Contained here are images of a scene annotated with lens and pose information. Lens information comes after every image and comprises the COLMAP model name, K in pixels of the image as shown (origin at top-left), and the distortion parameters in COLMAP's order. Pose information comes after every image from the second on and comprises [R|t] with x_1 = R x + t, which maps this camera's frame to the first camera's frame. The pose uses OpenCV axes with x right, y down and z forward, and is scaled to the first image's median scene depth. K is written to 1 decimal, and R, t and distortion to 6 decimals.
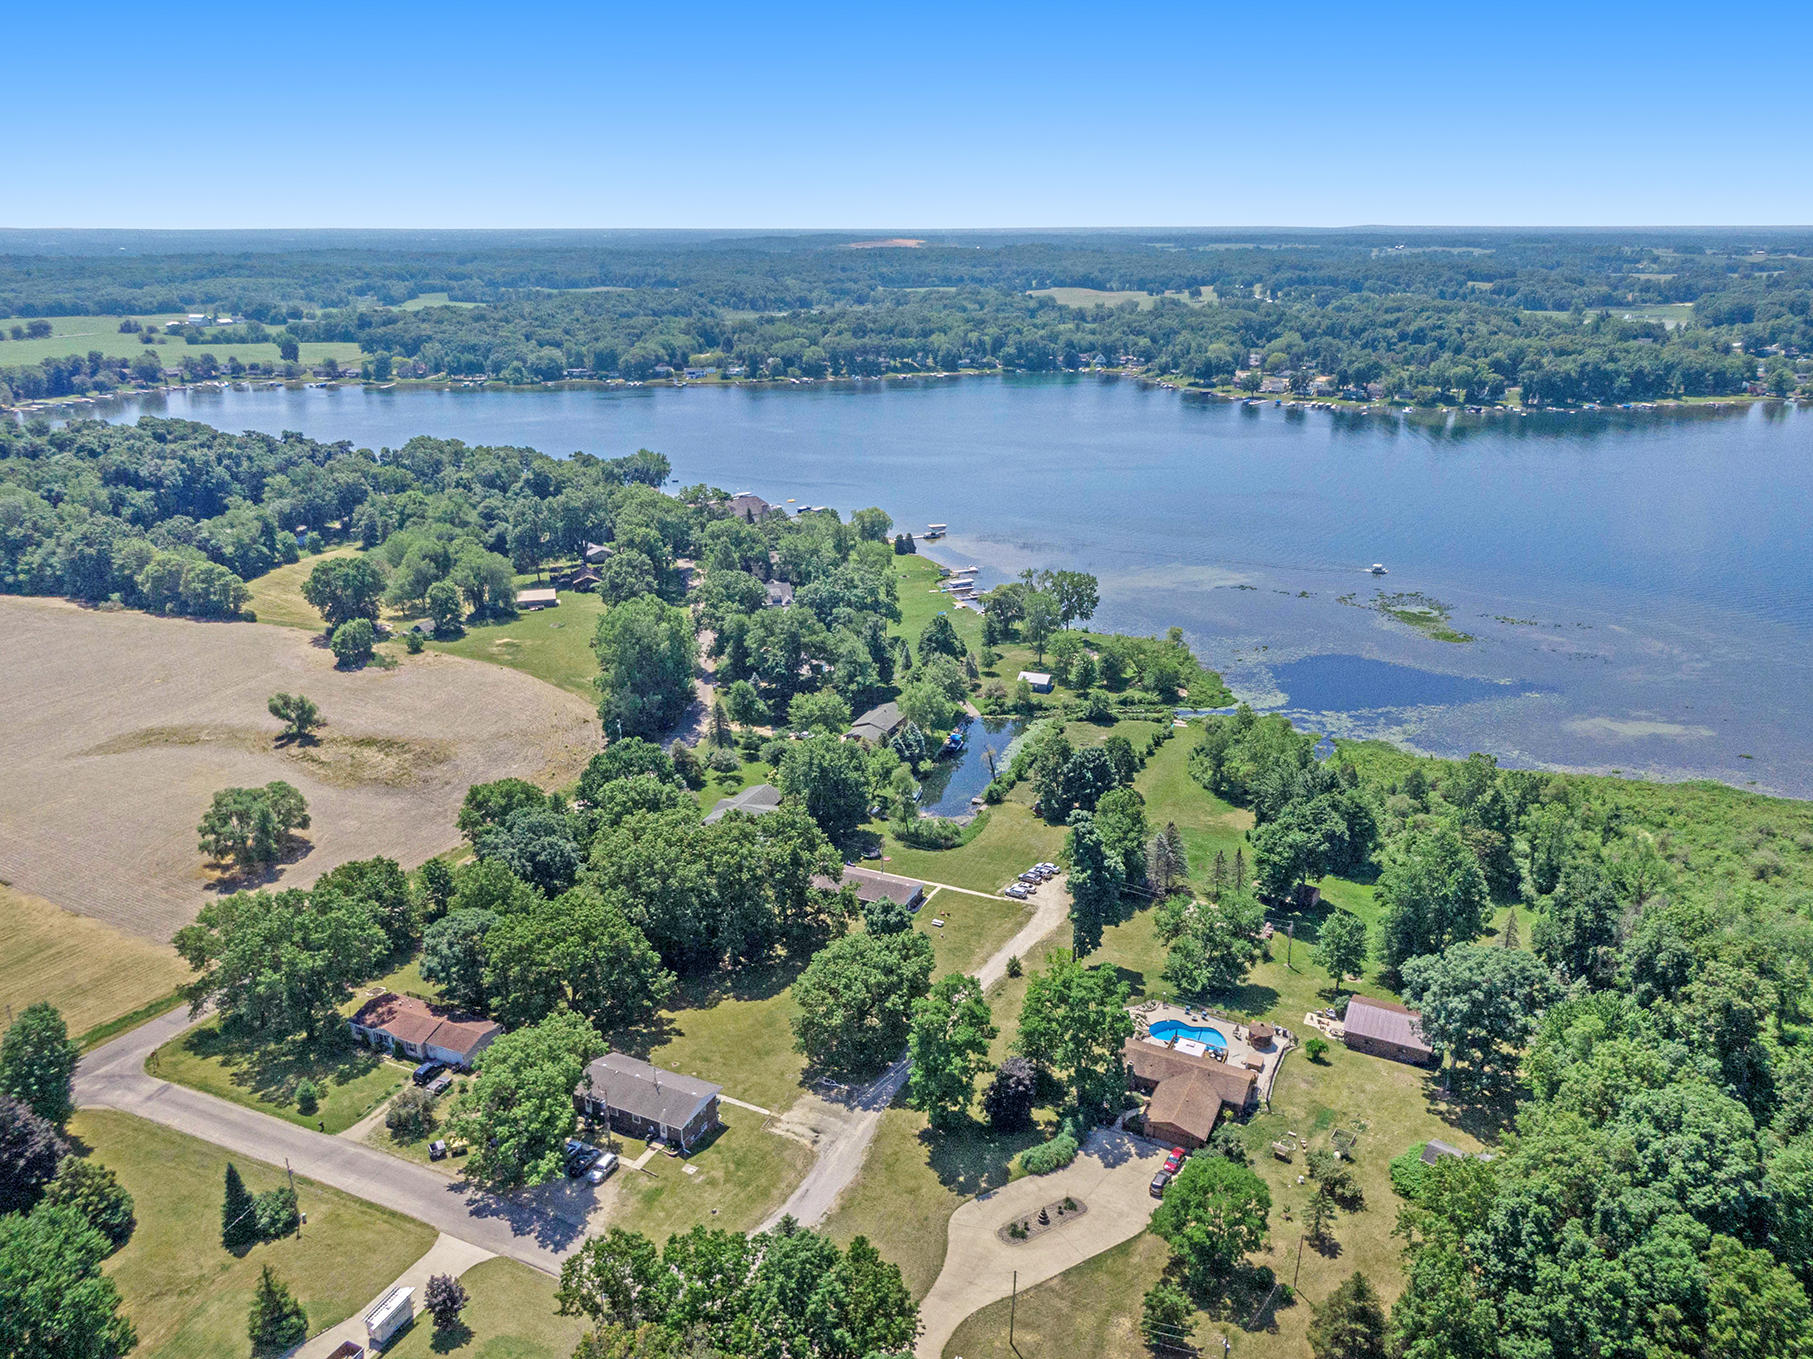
lens RADIAL K [[1260.5, 0, 906.5], [0, 1260.5, 679.5], [0, 0, 1]] dist [0.040727, -0.074768]
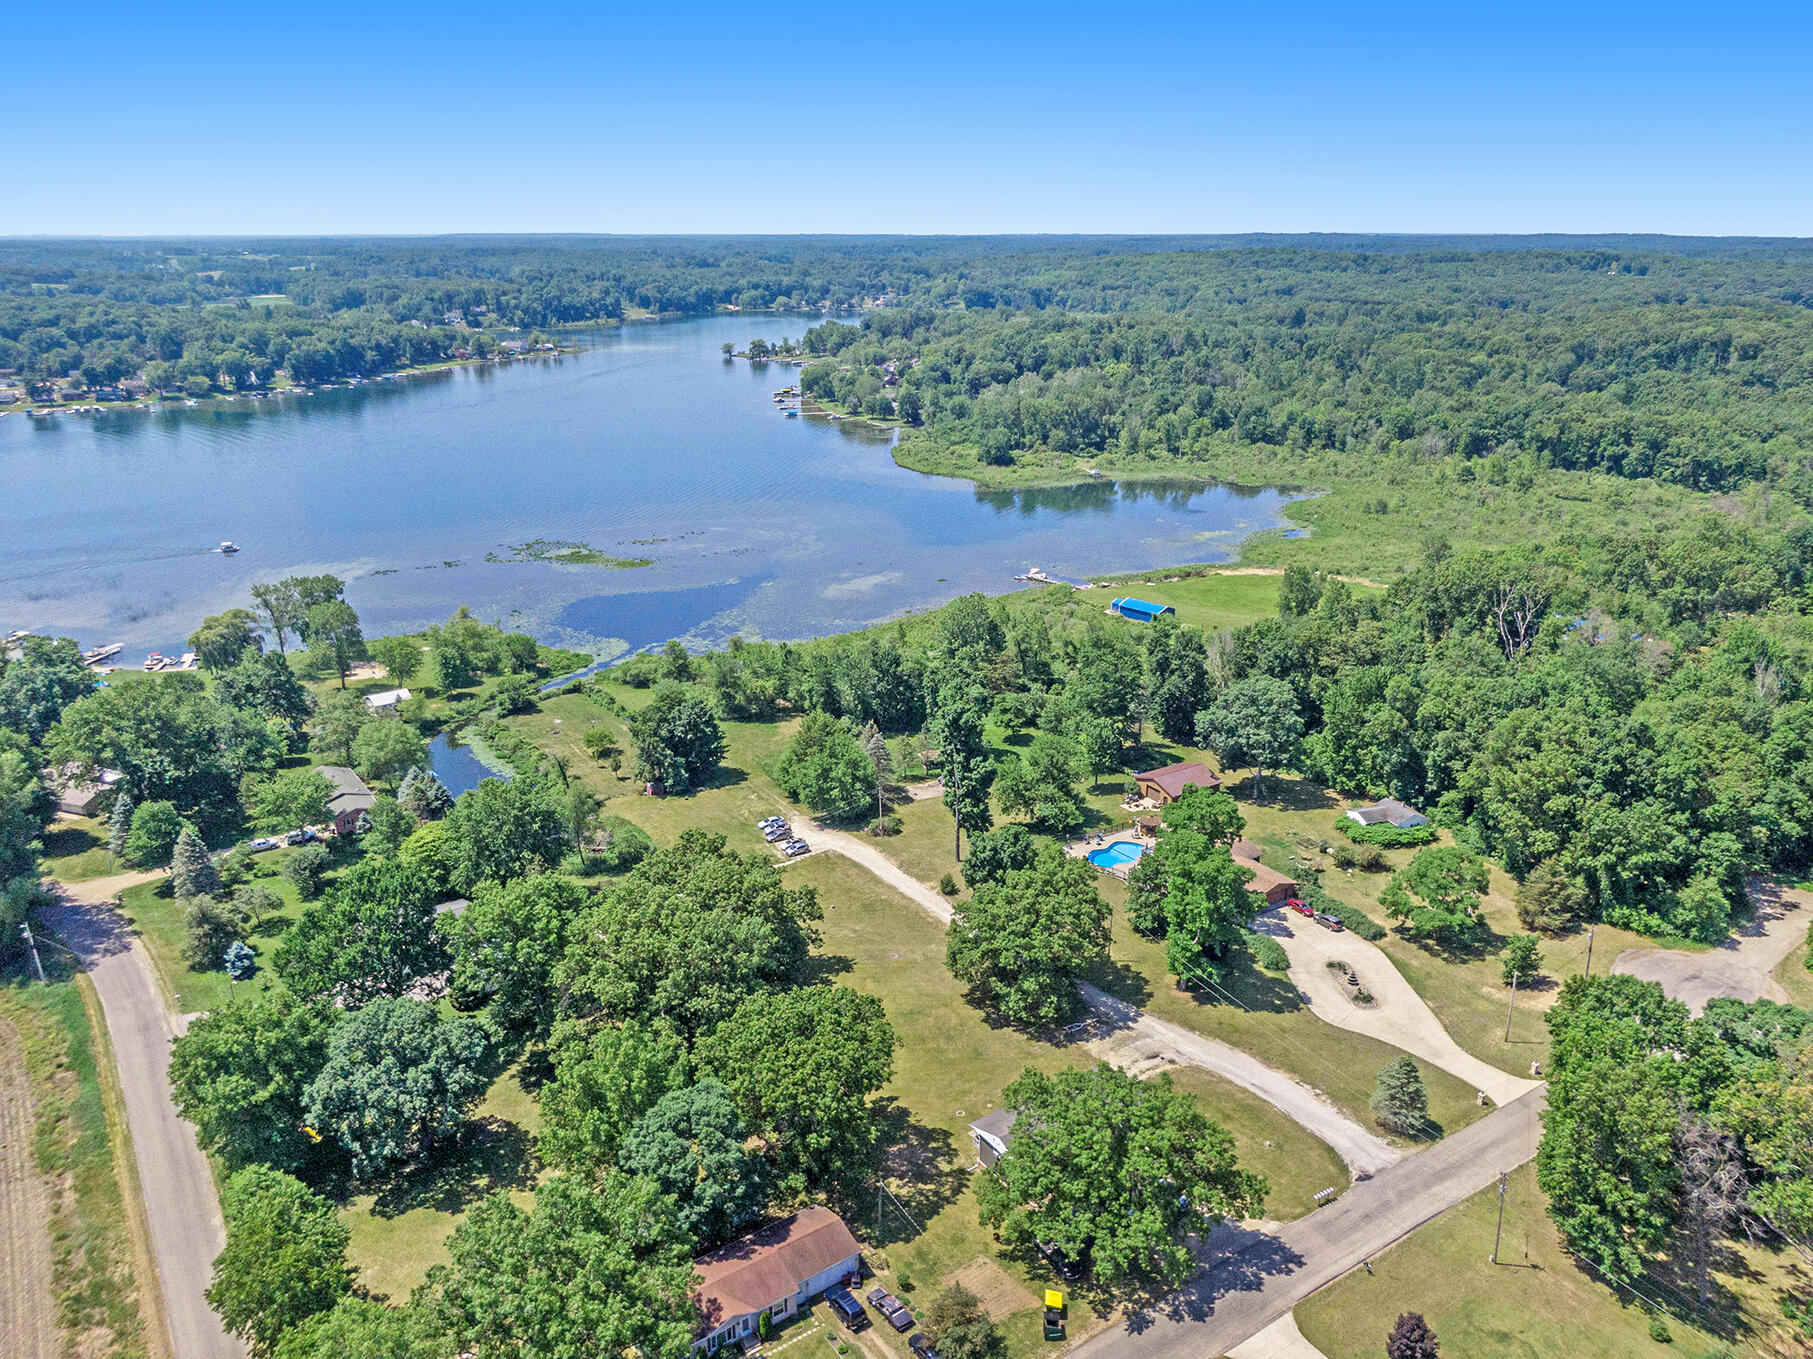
lens RADIAL K [[1260.5, 0, 906.5], [0, 1260.5, 679.5], [0, 0, 1]] dist [0.040727, -0.074768]
pose [[0.532621, -0.281238, 0.798261, -0.111946], [0.280773, 0.948478, 0.146823, -0.011573], [-0.798425, 0.145929, 0.584143, 0.078033]]
